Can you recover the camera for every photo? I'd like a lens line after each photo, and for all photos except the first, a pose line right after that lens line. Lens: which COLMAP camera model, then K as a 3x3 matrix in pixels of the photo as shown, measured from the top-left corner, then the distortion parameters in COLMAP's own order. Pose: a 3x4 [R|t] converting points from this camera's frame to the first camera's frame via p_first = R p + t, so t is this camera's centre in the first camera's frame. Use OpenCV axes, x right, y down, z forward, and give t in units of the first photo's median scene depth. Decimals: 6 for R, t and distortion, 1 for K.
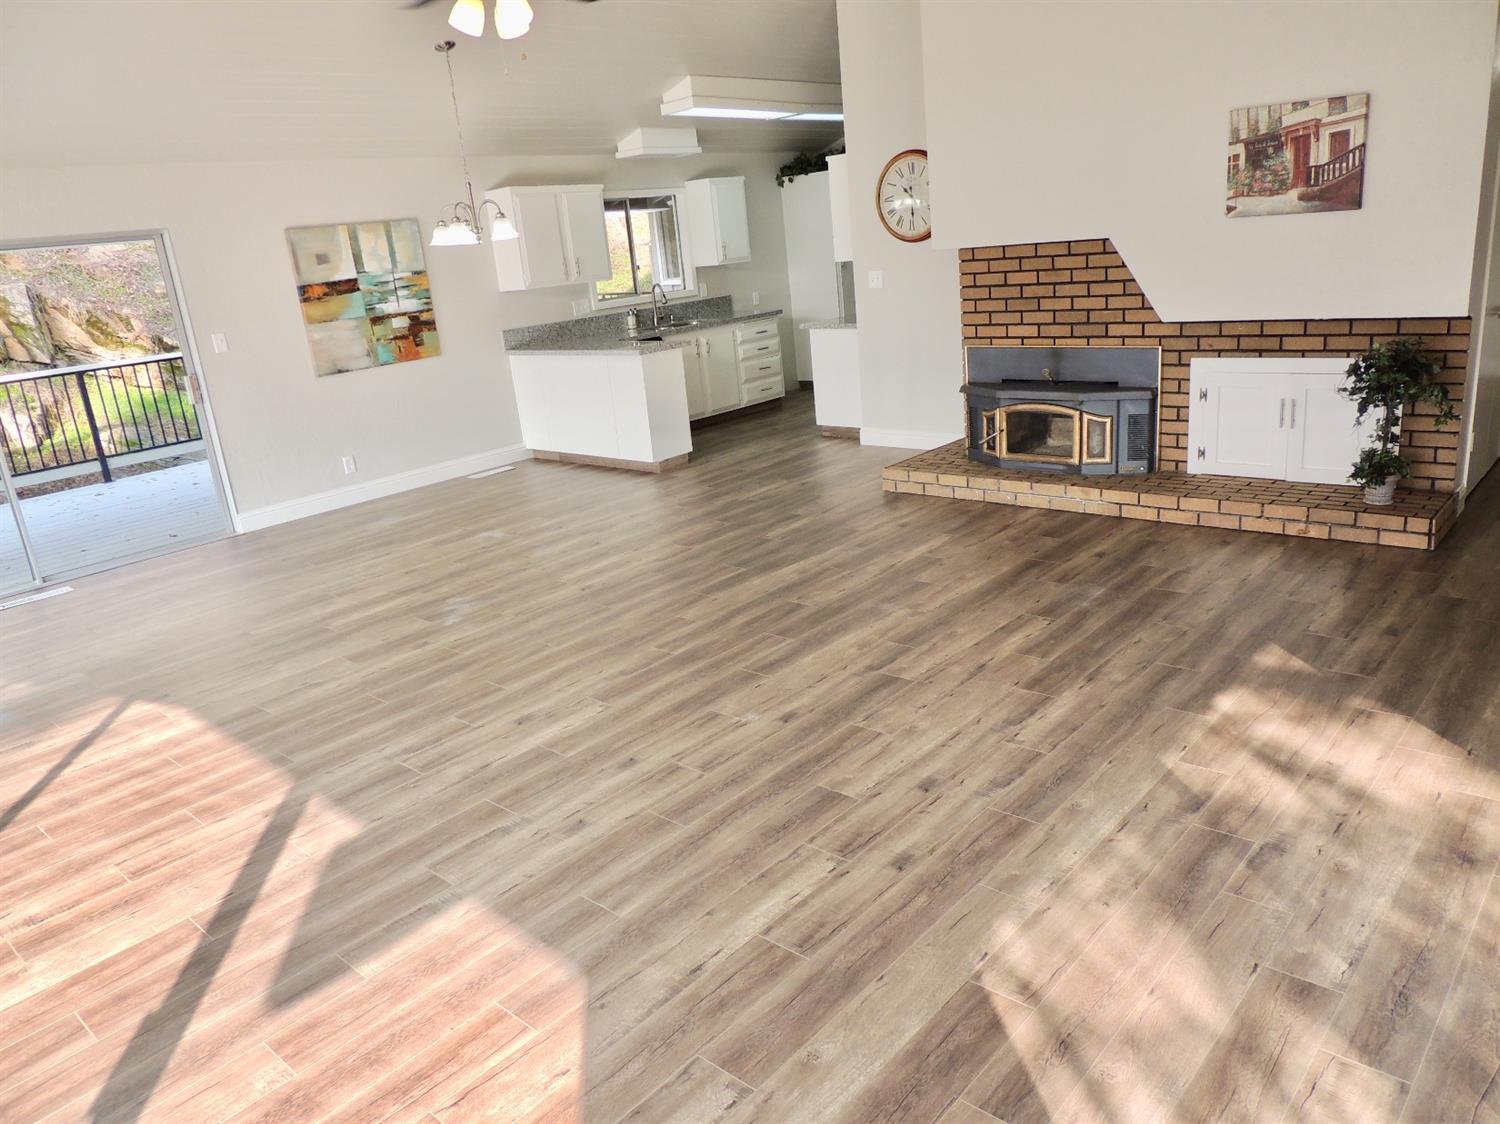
lens RADIAL K [[1063.6, 0, 753.3], [0, 1063.6, 566.0], [0, 0, 1]] dist [-0.025879, 0.012217]
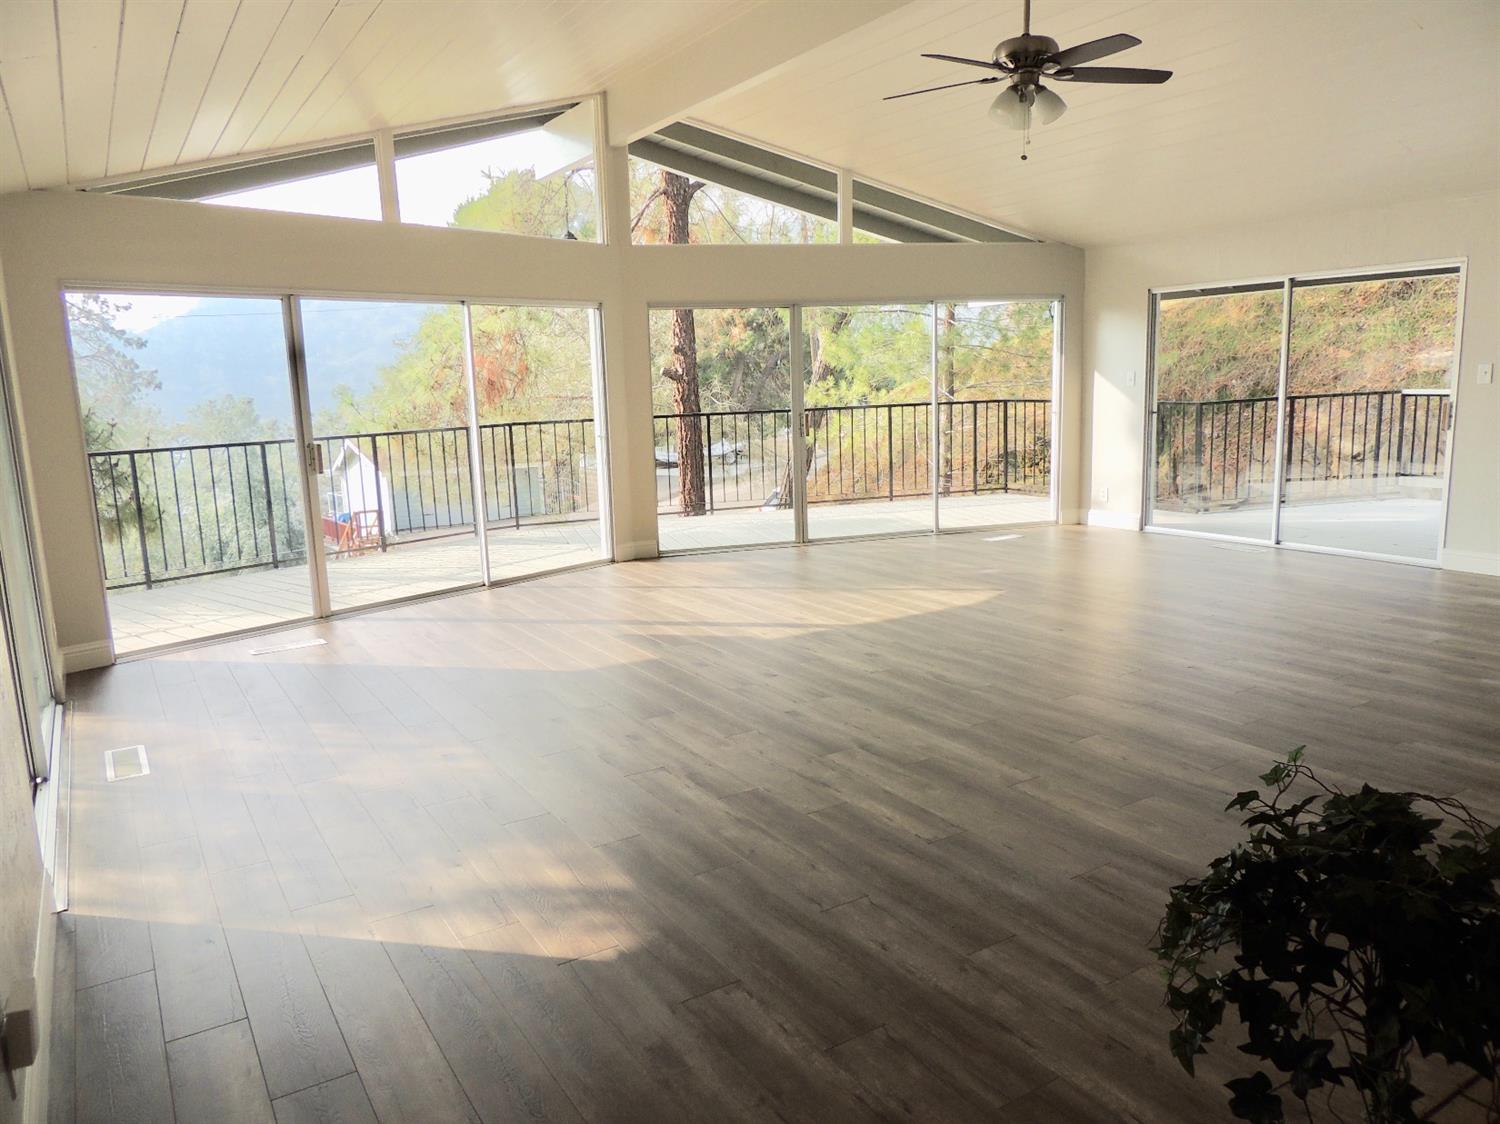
lens RADIAL K [[1063.6, 0, 750.3], [0, 1063.6, 566.0], [0, 0, 1]] dist [-0.025879, 0.012217]
pose [[-0.270215, 0.270661, -0.923973, 0.976764], [-0.234705, 0.912204, 0.335853, -0.351450], [0.933755, 0.307613, -0.182966, 0.998987]]
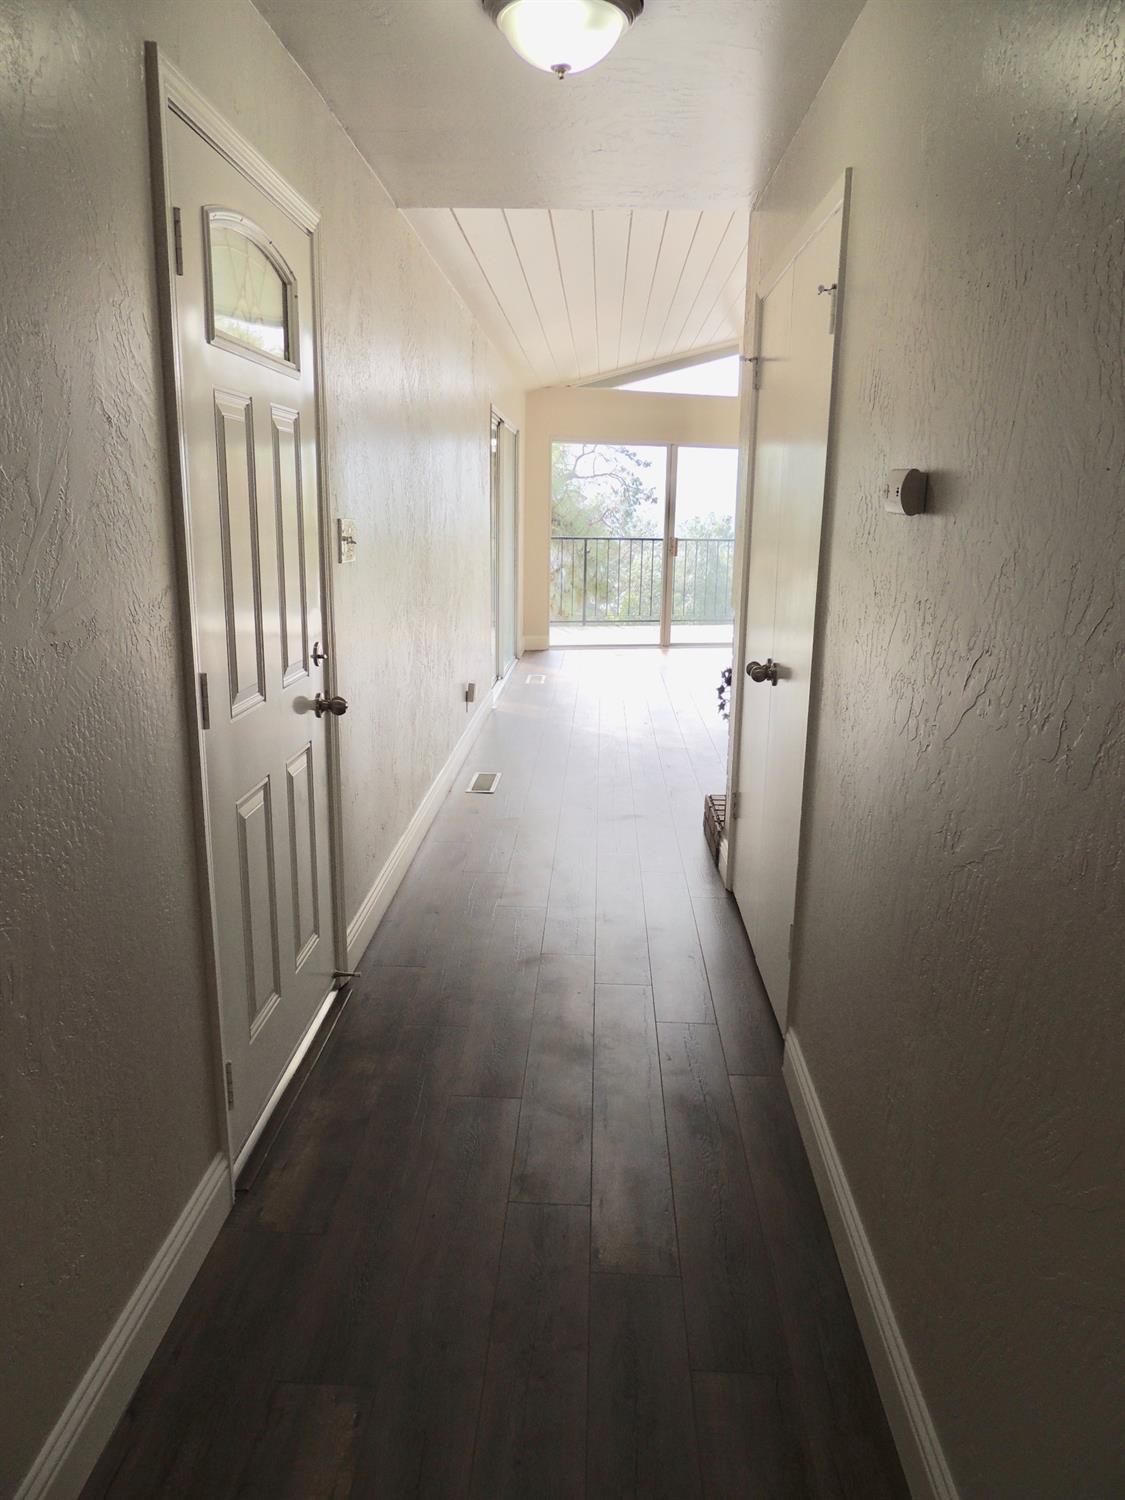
lens RADIAL K [[1063.6, 0, 559.3], [0, 1063.6, 748.3], [0, 0, 1]] dist [-0.025879, 0.012217]
pose [[-0.768871, 0.220672, -0.600117, 1.513165], [-0.136420, 0.860332, 0.491139, -0.621128], [0.624681, 0.459491, -0.631381, 1.736341]]
